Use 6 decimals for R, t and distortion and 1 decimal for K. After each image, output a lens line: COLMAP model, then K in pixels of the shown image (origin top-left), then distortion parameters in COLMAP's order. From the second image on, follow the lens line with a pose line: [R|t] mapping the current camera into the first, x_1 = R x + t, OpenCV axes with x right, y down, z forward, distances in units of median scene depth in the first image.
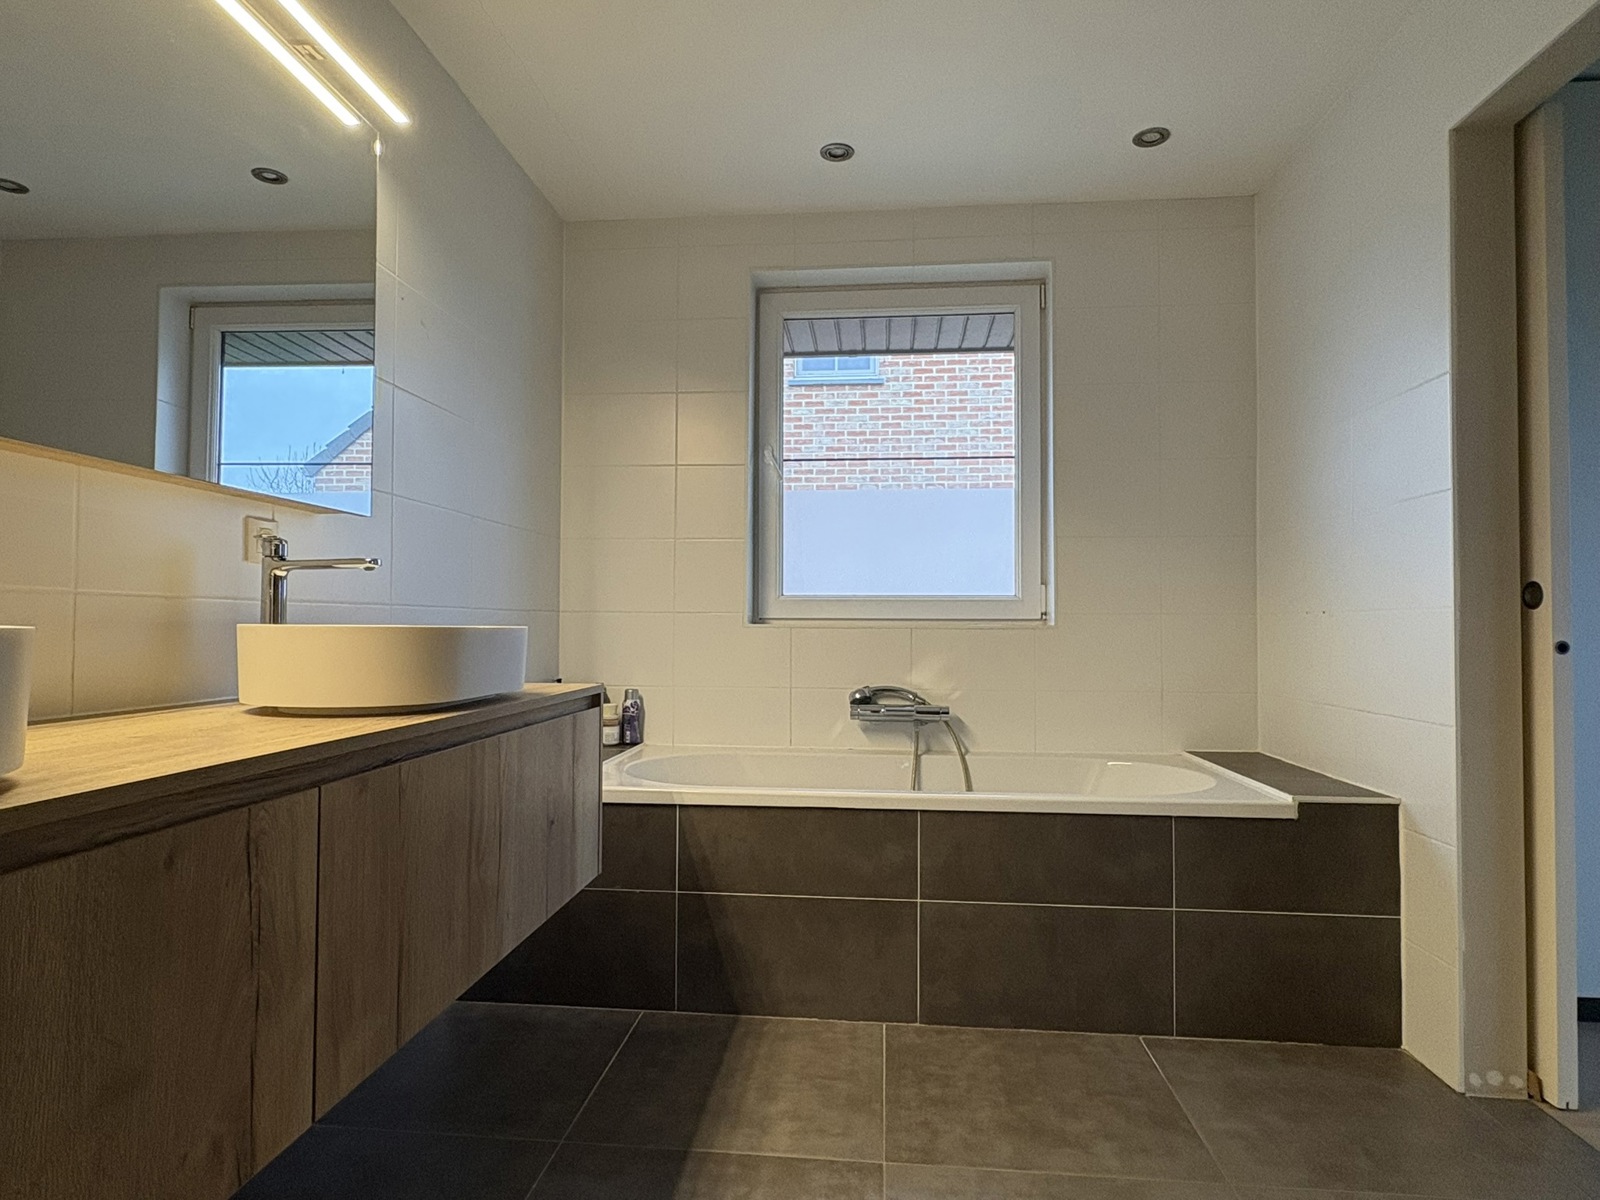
lens RADIAL K [[895.2, 0, 803.9], [0, 895.2, 598.4], [0, 0, 1]] dist [-0.004233, 0.001468]
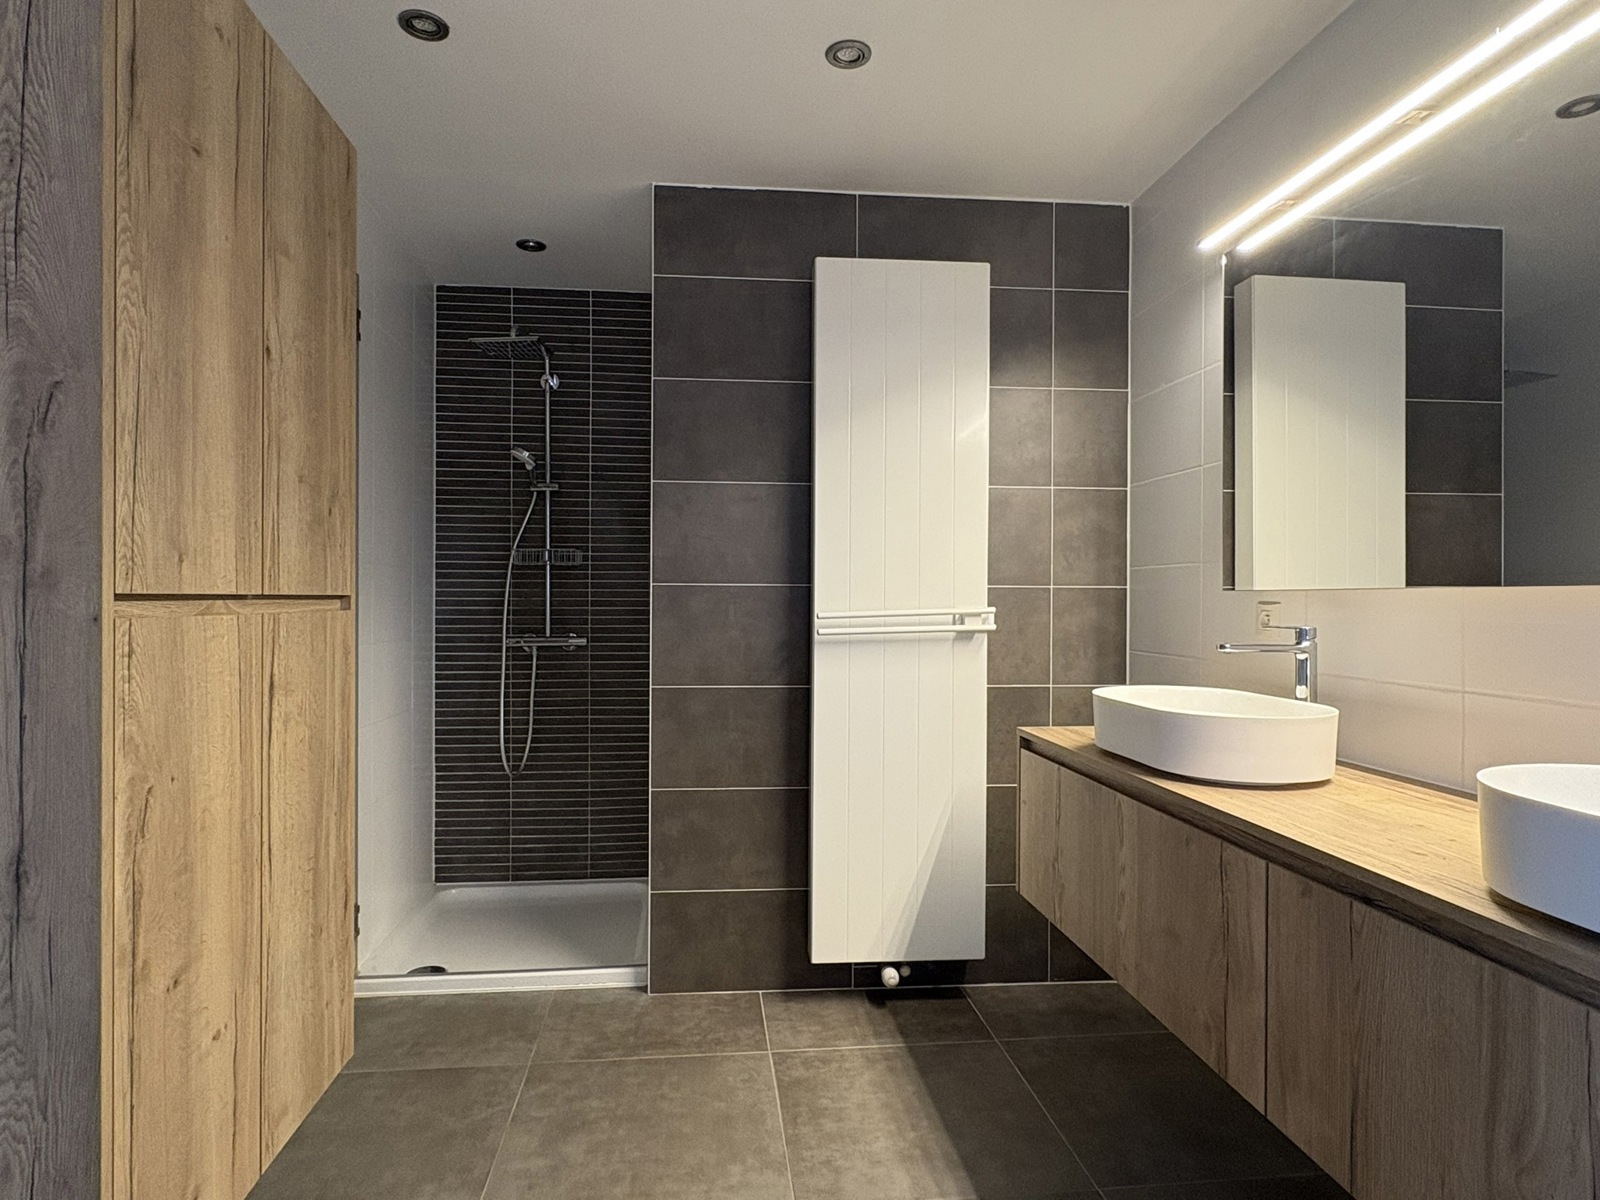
lens RADIAL K [[895.2, 0, 796.8], [0, 895.2, 603.5], [0, 0, 1]] dist [-0.004233, 0.001468]
pose [[-0.980585, -0.007104, -0.195964, 0.179341], [-0.001608, 0.999601, -0.028191, -0.058895], [0.196086, -0.027329, -0.980206, 0.998781]]
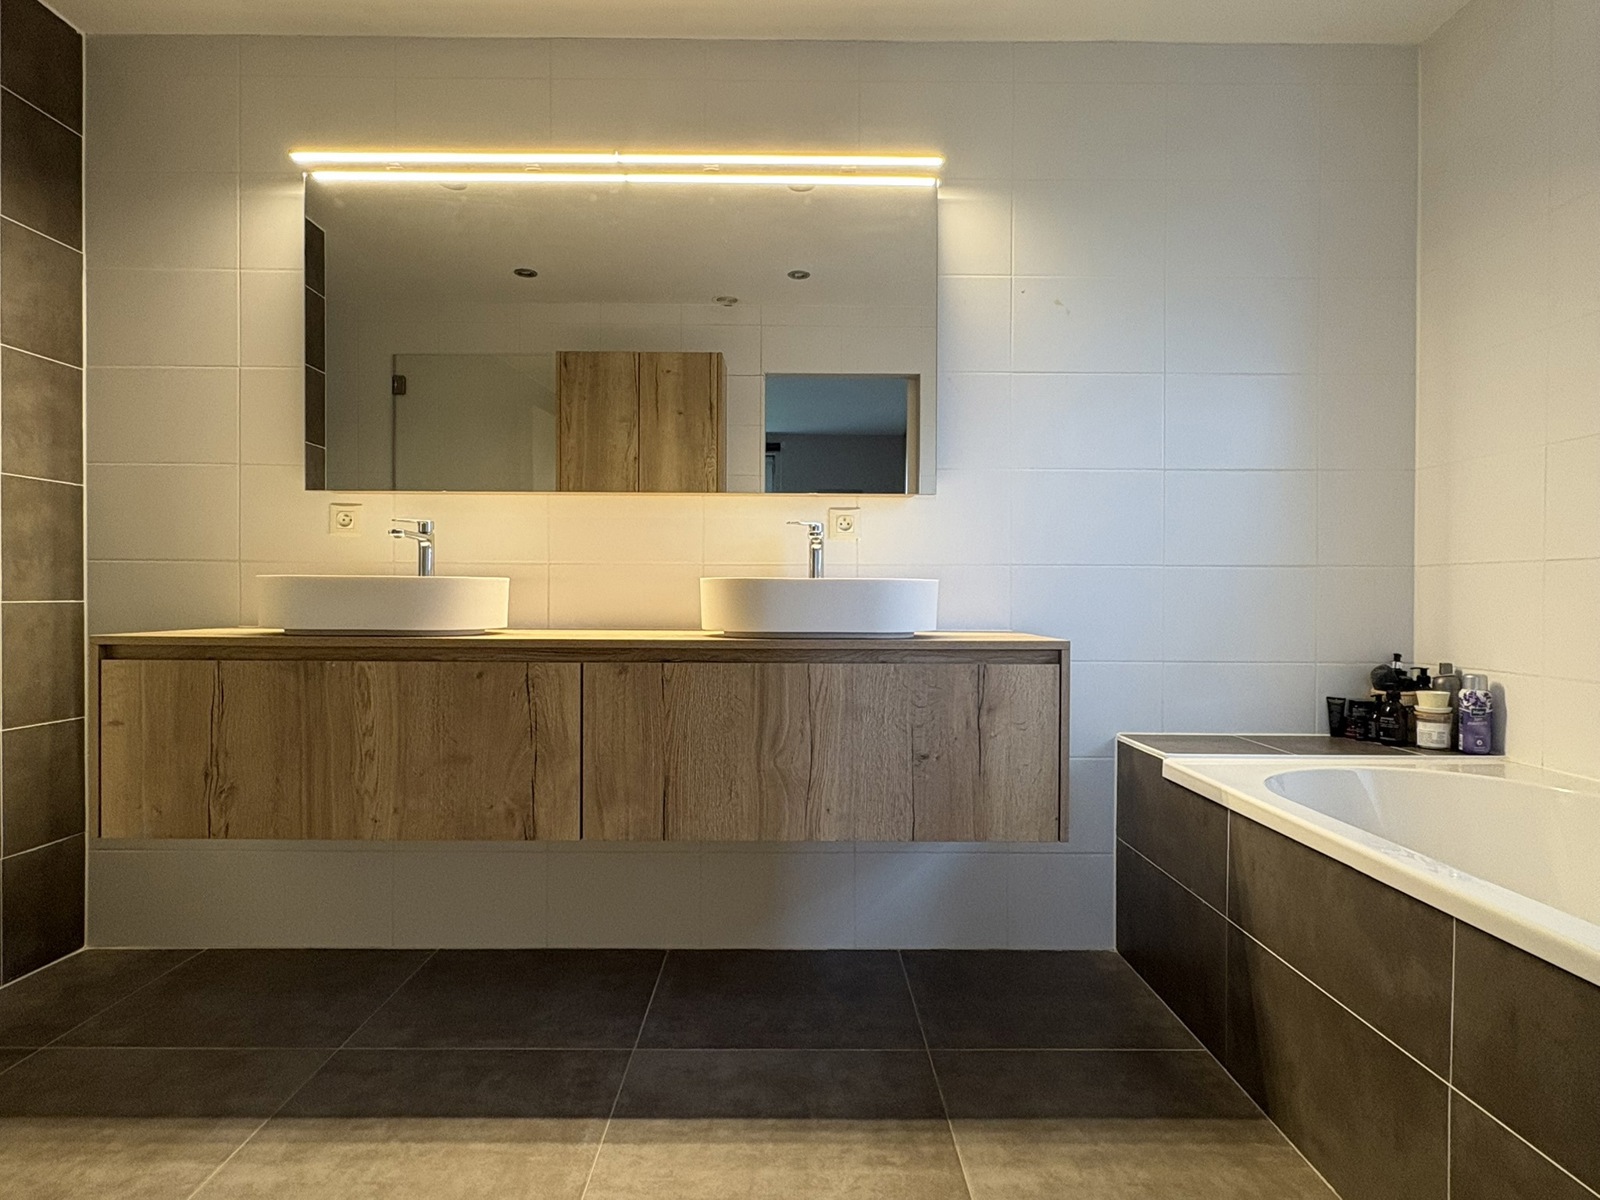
lens RADIAL K [[895.2, 0, 803.4], [0, 895.2, 602.8], [0, 0, 1]] dist [-0.004233, 0.001468]
pose [[0.098722, -0.000358, -0.995115, 0.631336], [0.026266, 0.999652, 0.002246, 0.043548], [0.994768, -0.026359, 0.098697, 0.593724]]
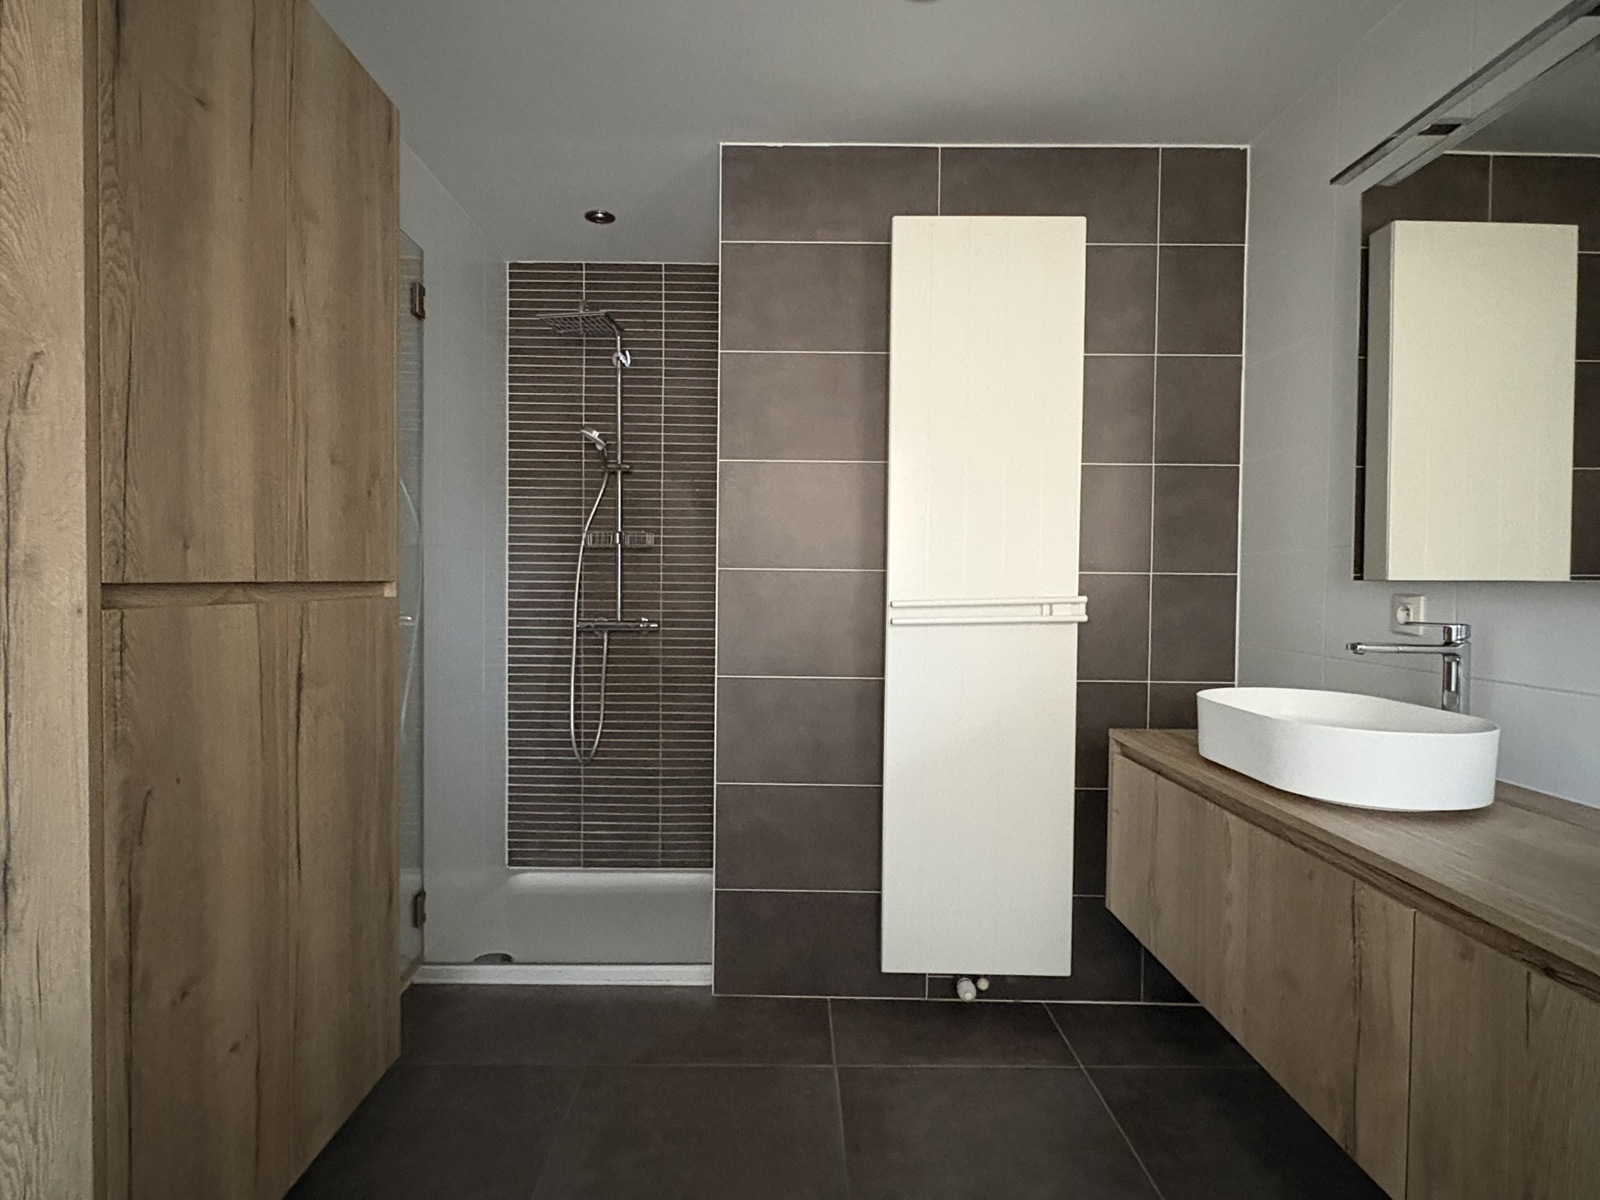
lens RADIAL K [[895.2, 0, 798.6], [0, 895.2, 604.0], [0, 0, 1]] dist [-0.004233, 0.001468]
pose [[-0.994926, -0.011383, -0.099966, 0.145213], [-0.010846, 0.999924, -0.005912, -0.067930], [0.100025, -0.004798, -0.994973, 0.931424]]
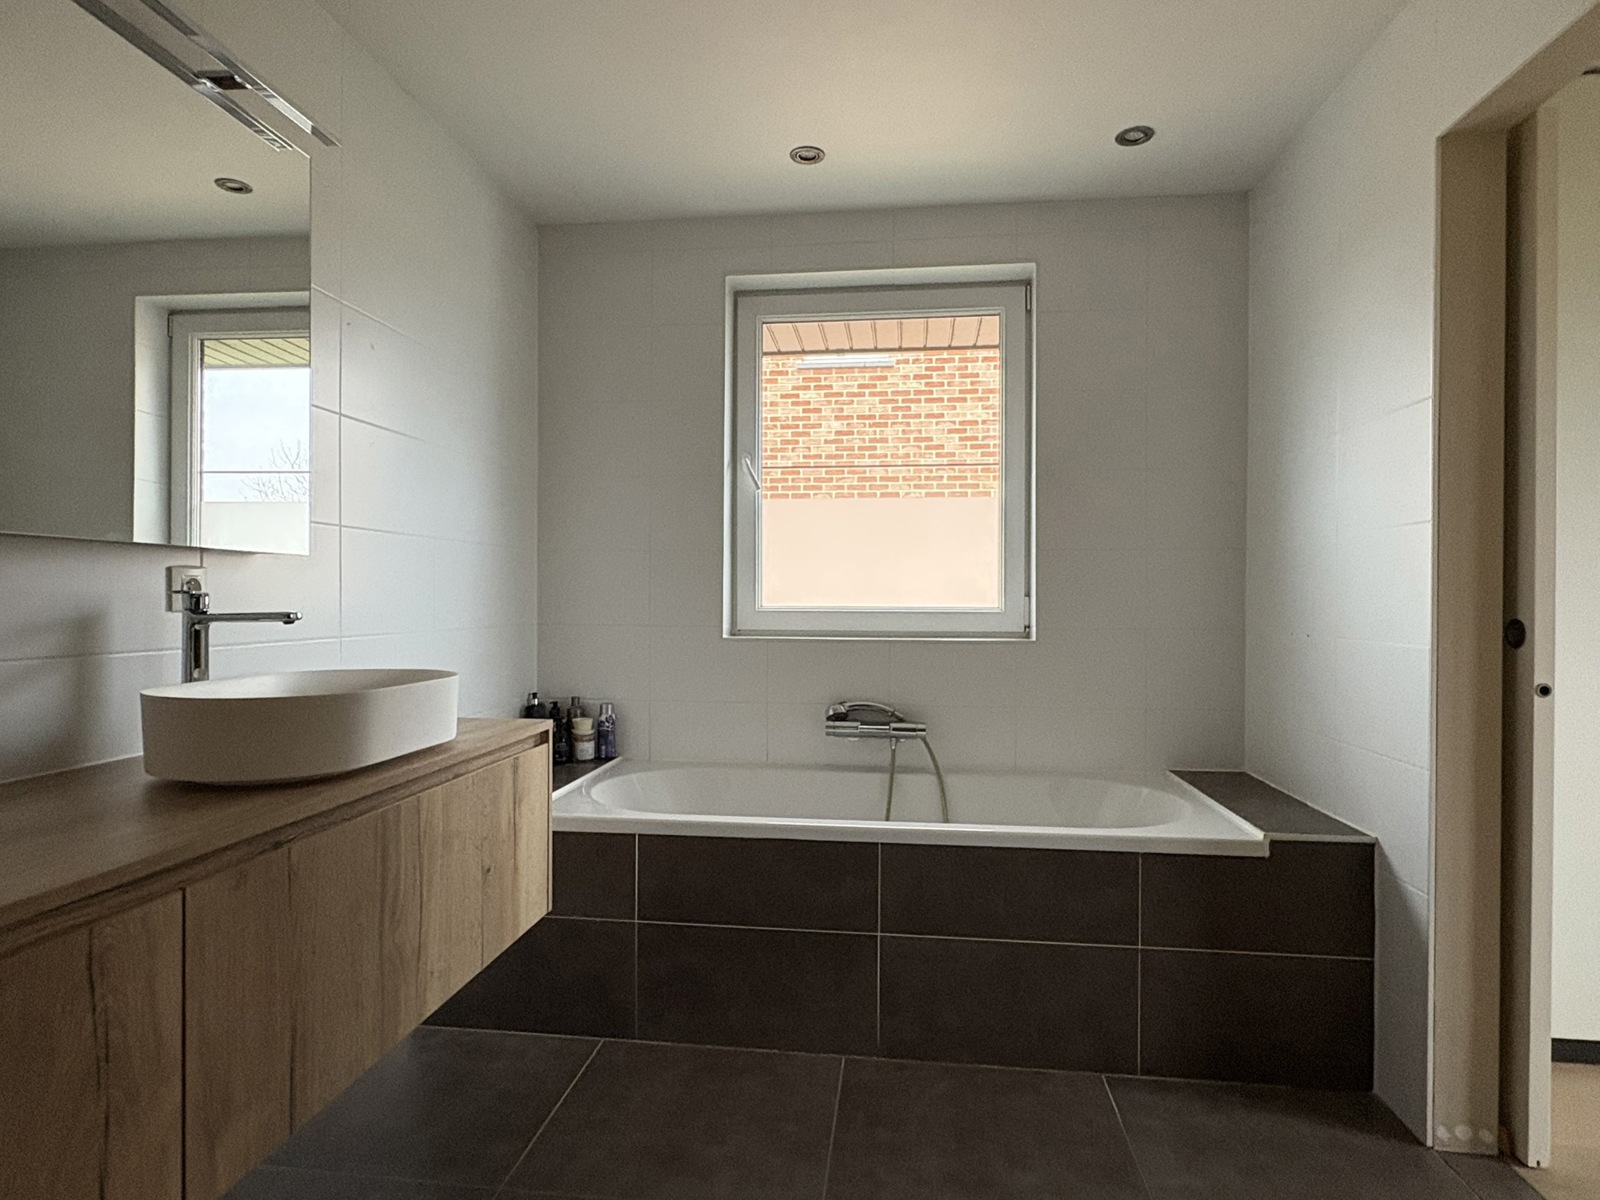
lens RADIAL K [[895.2, 0, 802.1], [0, 895.2, 599.4], [0, 0, 1]] dist [-0.004233, 0.001468]
pose [[0.999615, -0.000736, -0.027739, 0.073334], [0.001573, 0.999544, 0.030171, -0.061657], [0.027704, -0.030203, 0.999160, 0.026532]]
